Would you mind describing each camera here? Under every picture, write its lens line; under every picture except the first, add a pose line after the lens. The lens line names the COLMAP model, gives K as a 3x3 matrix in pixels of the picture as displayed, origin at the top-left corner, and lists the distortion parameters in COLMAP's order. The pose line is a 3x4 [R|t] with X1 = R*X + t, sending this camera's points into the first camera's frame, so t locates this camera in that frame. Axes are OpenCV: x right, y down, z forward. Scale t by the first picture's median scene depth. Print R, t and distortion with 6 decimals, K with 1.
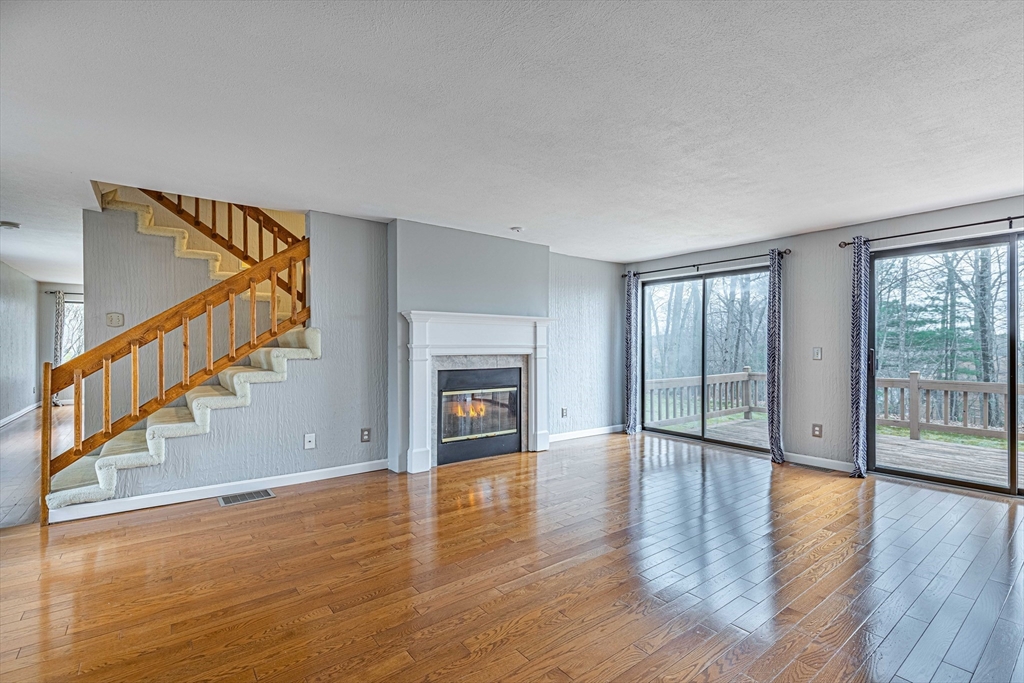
lens RADIAL K [[456.9, 0, 520.0], [0, 456.9, 342.8], [0, 0, 1]] dist [0.003995, -0.000136]
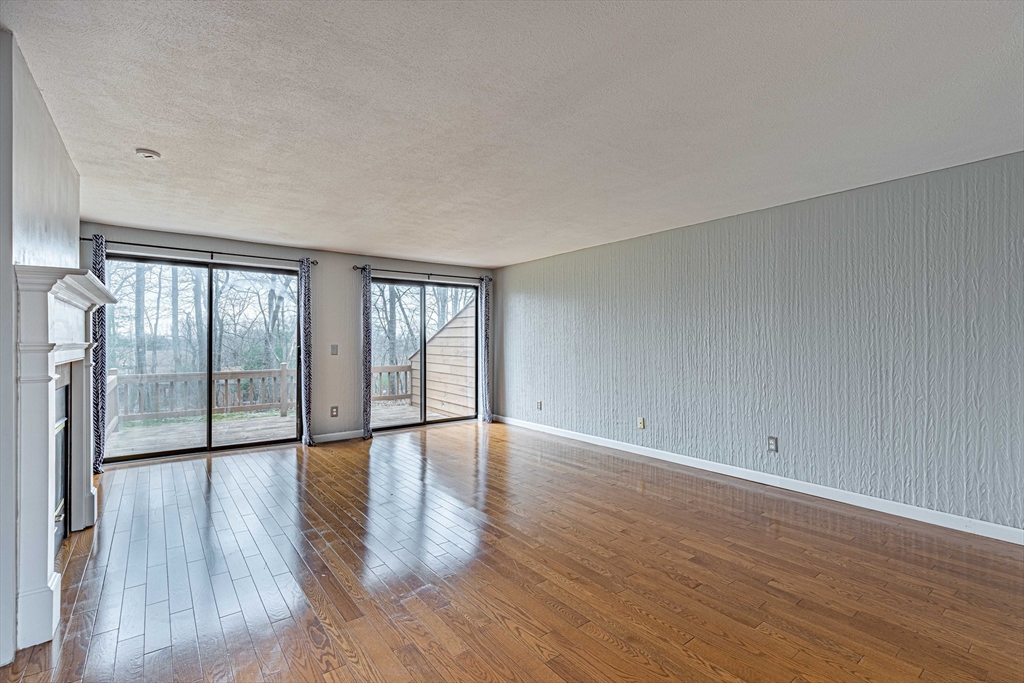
lens RADIAL K [[456.9, 0, 513.7], [0, 456.9, 339.5], [0, 0, 1]] dist [0.003995, -0.000136]
pose [[0.024809, 0.004648, 0.999681, -0.589122], [-0.007883, 0.999959, -0.004454, -0.003104], [-0.999661, -0.007770, 0.024844, 0.483444]]
